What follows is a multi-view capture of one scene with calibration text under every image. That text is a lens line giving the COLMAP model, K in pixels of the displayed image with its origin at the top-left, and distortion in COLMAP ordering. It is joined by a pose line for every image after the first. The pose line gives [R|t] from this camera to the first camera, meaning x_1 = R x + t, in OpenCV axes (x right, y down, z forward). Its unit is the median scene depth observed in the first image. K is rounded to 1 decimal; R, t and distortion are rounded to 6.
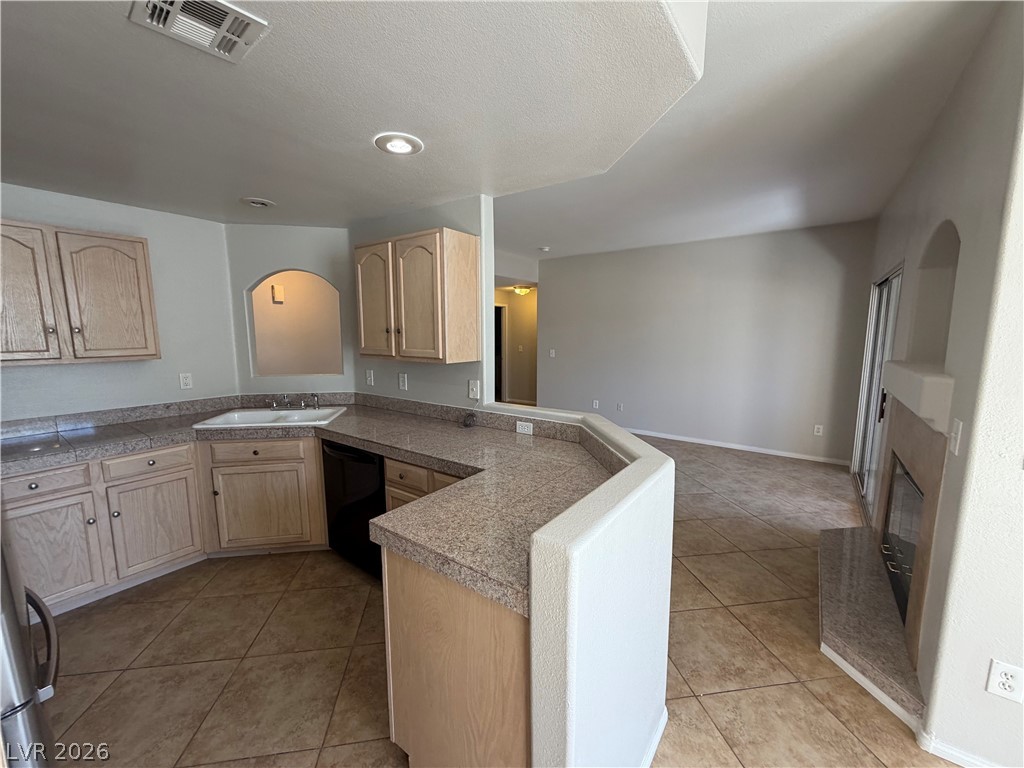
lens RADIAL K [[407.9, 0, 509.4], [0, 407.9, 387.2], [0, 0, 1]] dist [-0.011352, 0.000110]
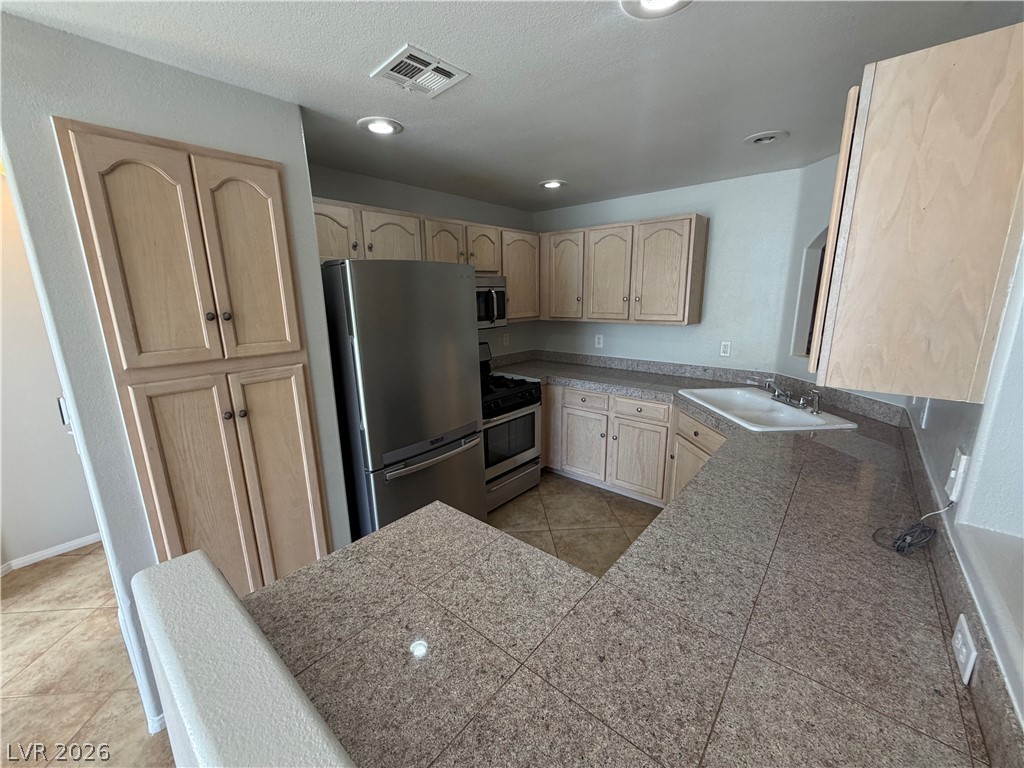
lens RADIAL K [[407.9, 0, 509.4], [0, 407.9, 387.2], [0, 0, 1]] dist [-0.011352, 0.000110]
pose [[-0.085344, 0.226097, -0.970359, 0.324212], [-0.120004, 0.964490, 0.235284, -0.121243], [0.989098, 0.136527, -0.055181, 0.670209]]
